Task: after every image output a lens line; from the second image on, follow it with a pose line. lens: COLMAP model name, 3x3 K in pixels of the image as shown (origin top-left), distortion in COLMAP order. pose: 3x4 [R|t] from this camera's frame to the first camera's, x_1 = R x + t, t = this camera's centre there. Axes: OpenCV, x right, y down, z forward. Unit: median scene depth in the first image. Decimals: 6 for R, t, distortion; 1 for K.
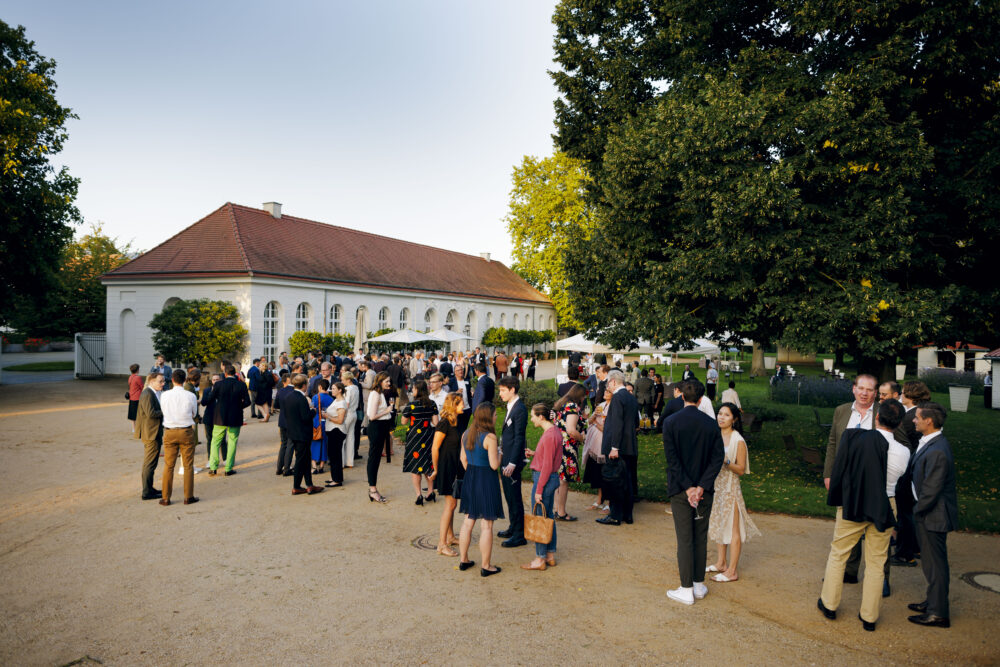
lens RADIAL K [[710.8, 0, 500.1], [0, 710.8, 332.7], [0, 0, 1]] dist [-0.041497, 0.006755]
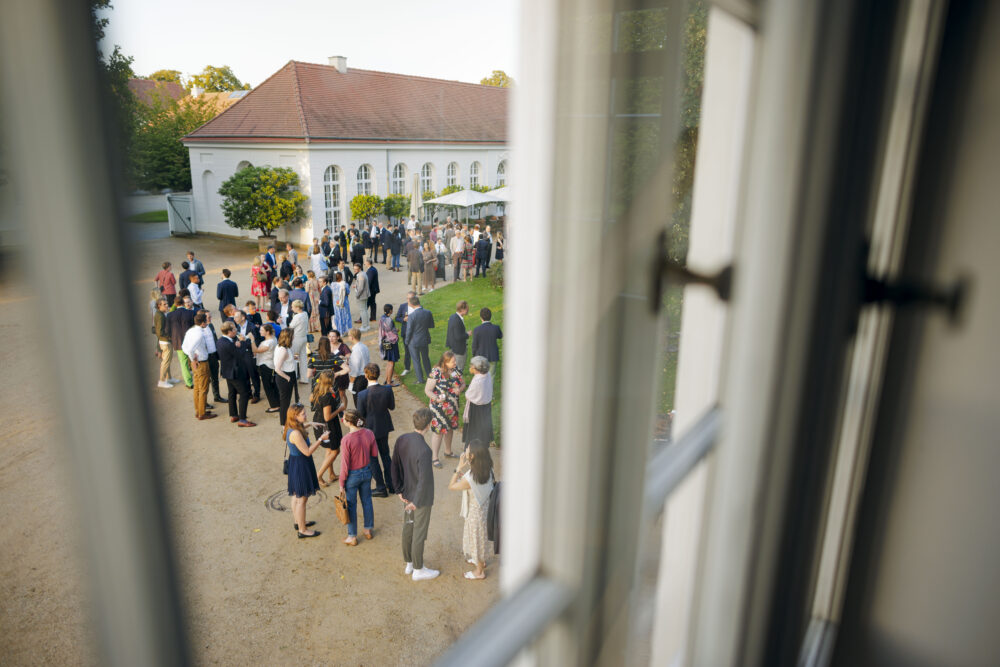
lens RADIAL K [[710.8, 0, 501.1], [0, 710.8, 331.4], [0, 0, 1]] dist [-0.041497, 0.006755]
pose [[0.984251, 0.038751, -0.172478, 0.103868], [0.004893, 0.969333, 0.245701, -0.060905], [0.176710, -0.242675, 0.953877, 0.006579]]
